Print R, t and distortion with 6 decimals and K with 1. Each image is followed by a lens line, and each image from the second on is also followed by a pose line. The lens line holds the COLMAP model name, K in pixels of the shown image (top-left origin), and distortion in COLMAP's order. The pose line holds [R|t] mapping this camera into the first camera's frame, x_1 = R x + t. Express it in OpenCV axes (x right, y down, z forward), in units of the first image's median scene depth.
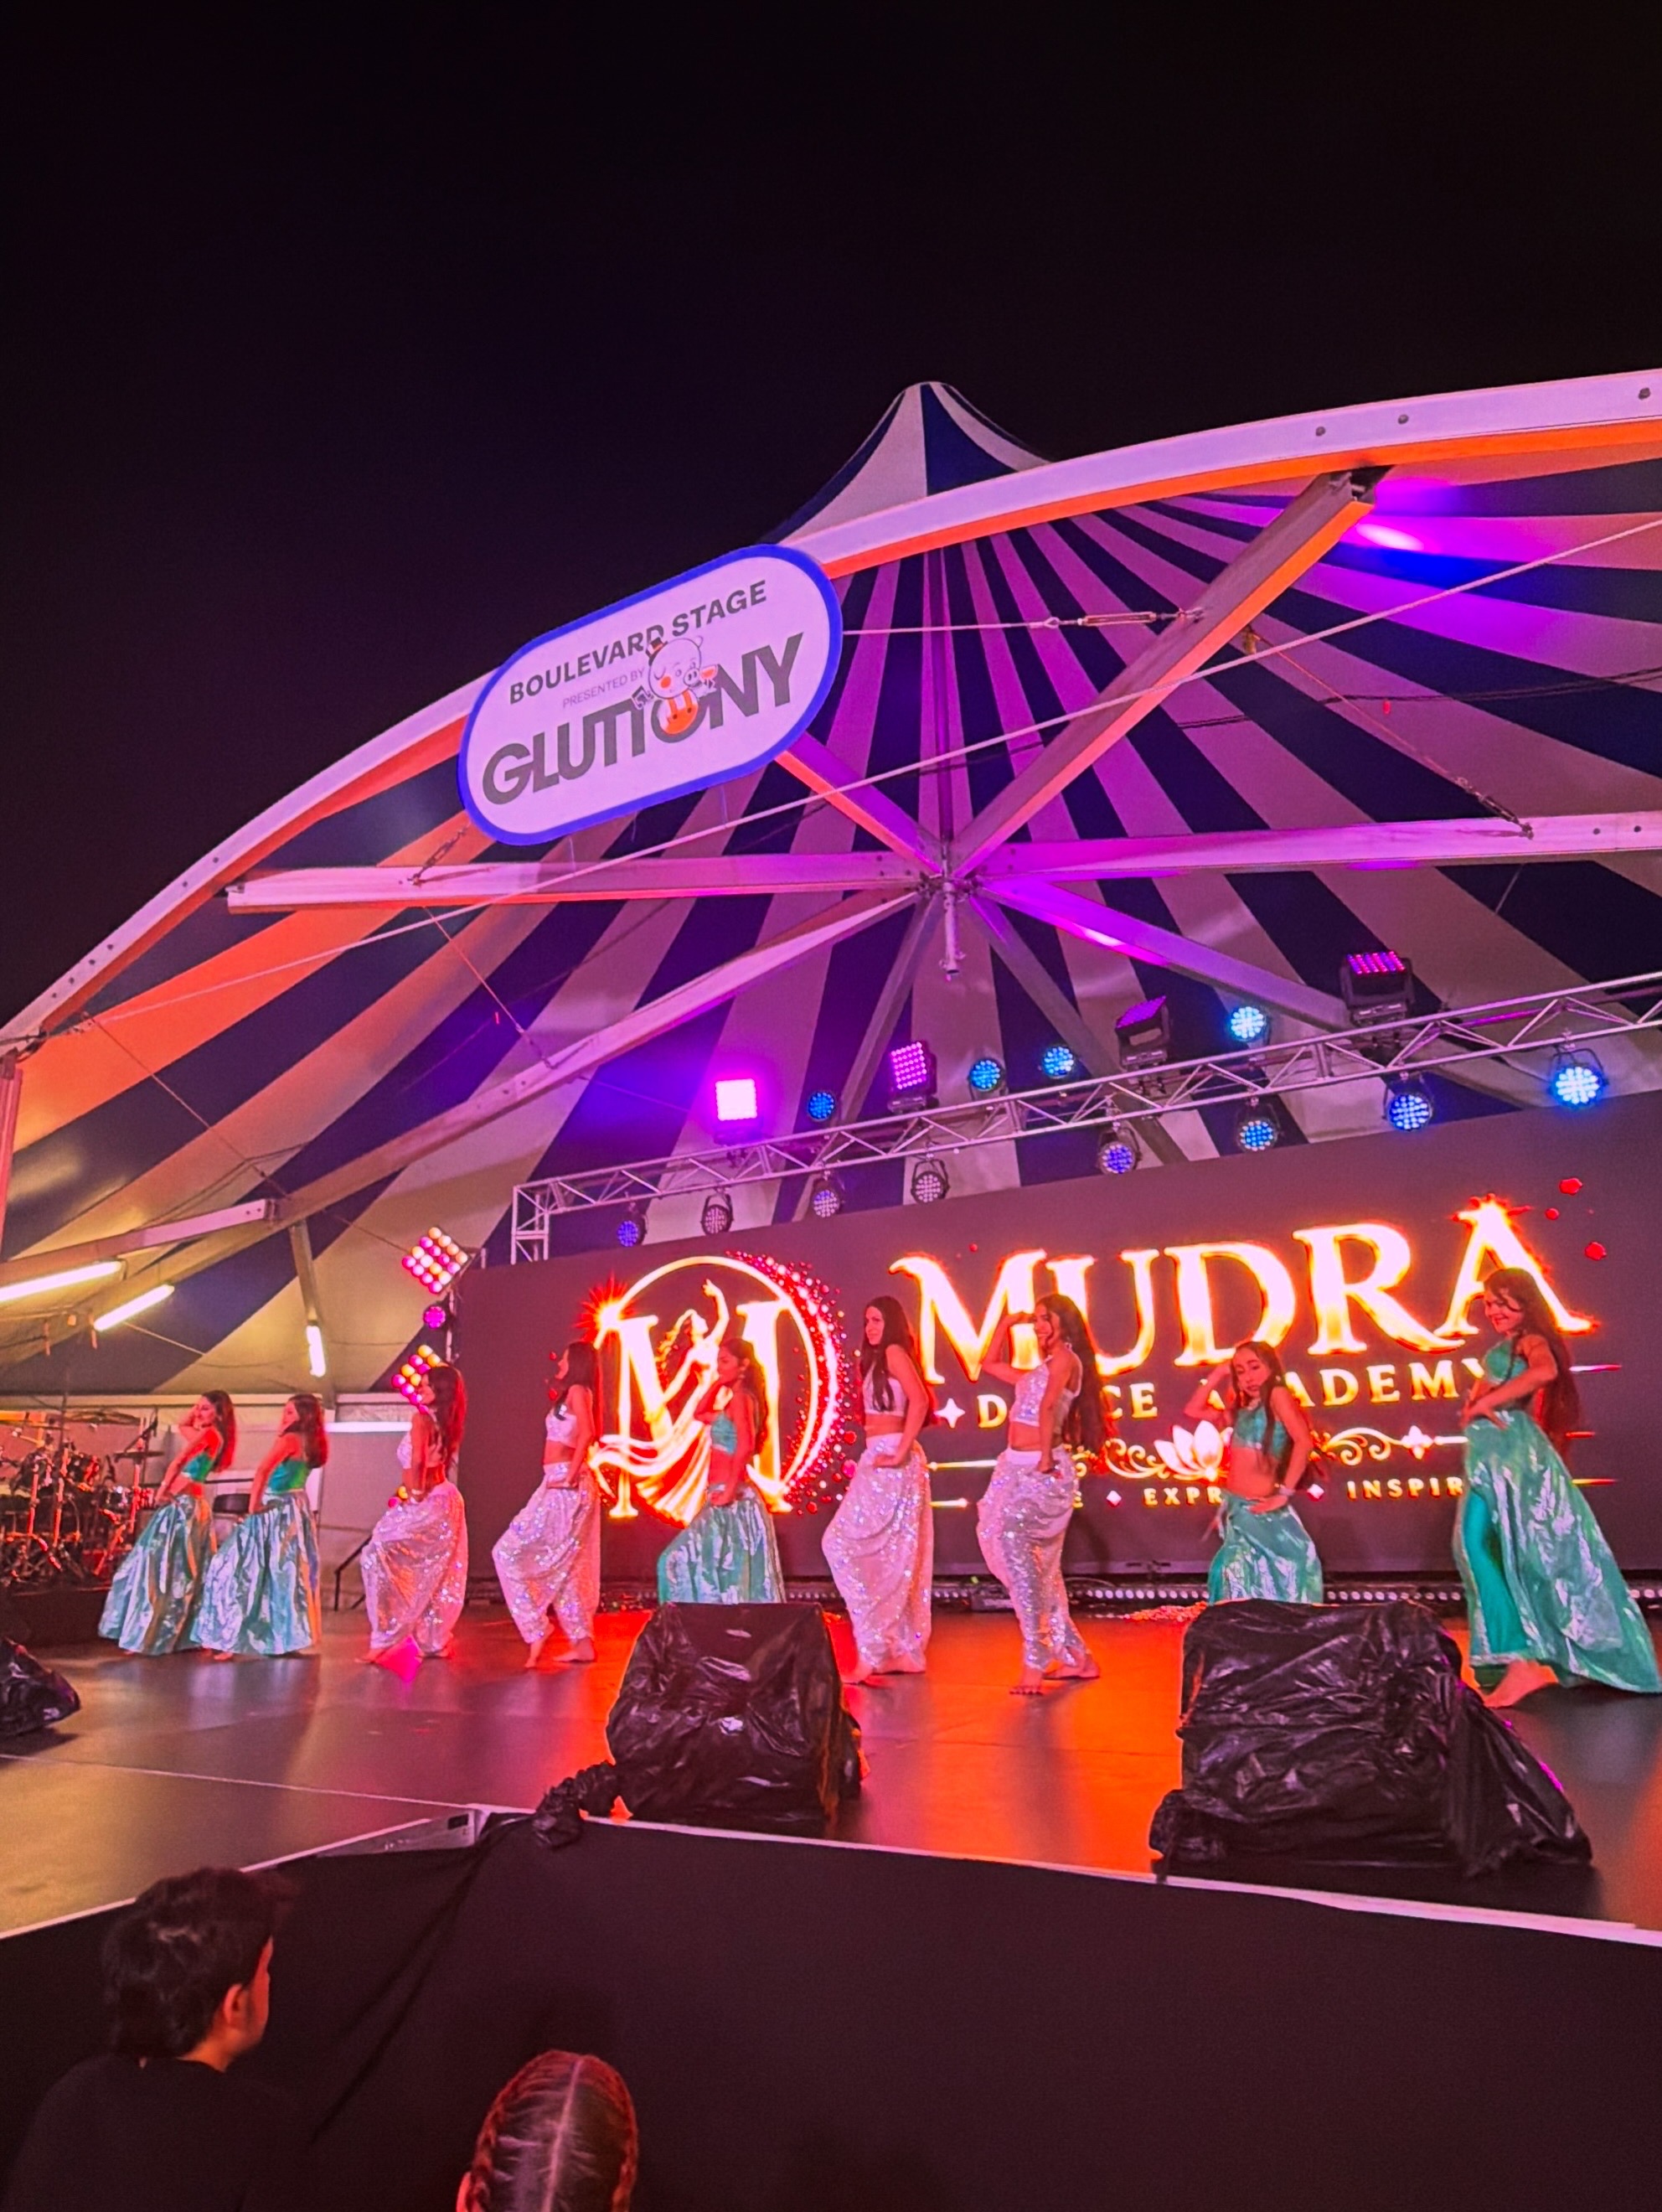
lens RADIAL K [[1369.3, 0, 831.0], [0, 1369.3, 1106.0], [0, 0, 1]] dist [0.005034, 0.000481]
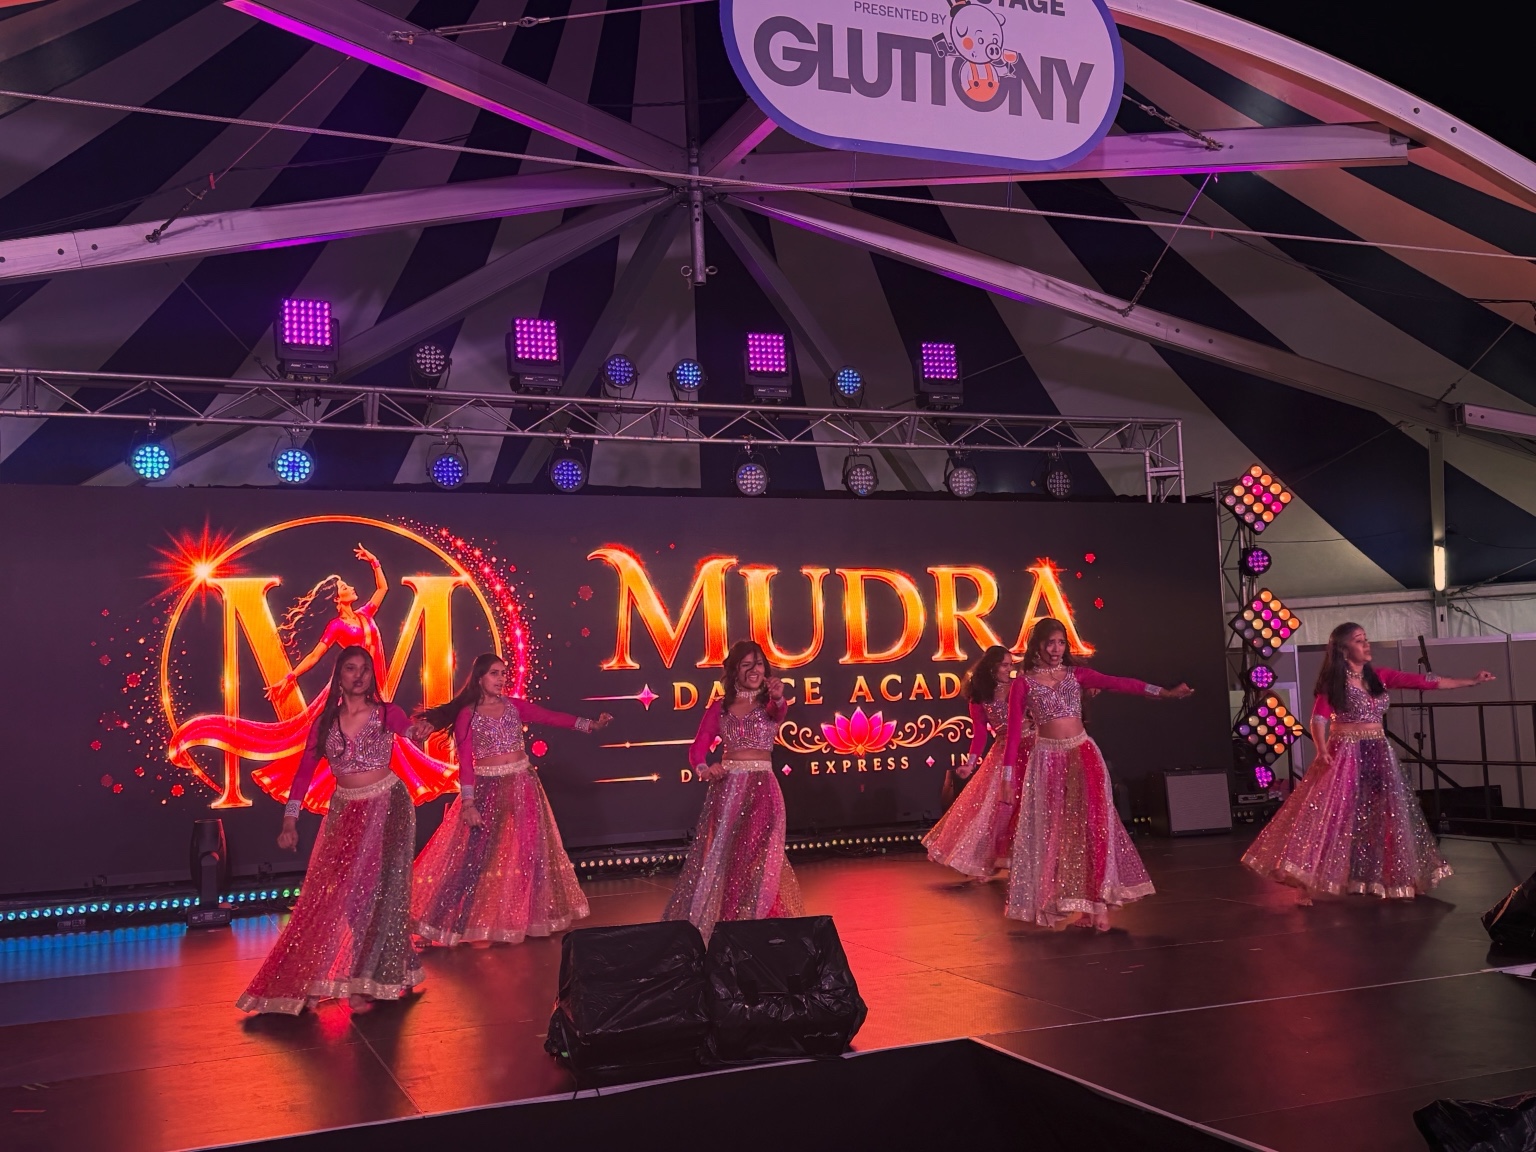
lens RADIAL K [[1532.1, 0, 768.0], [0, 1532.1, 576.0], [0, 0, 1]] dist [0.197720, -0.412523]
pose [[0.599617, 0.074280, 0.796833, -0.916856], [-0.203484, 0.977111, 0.062036, 0.041364], [-0.773986, -0.199341, 0.601007, 0.244992]]
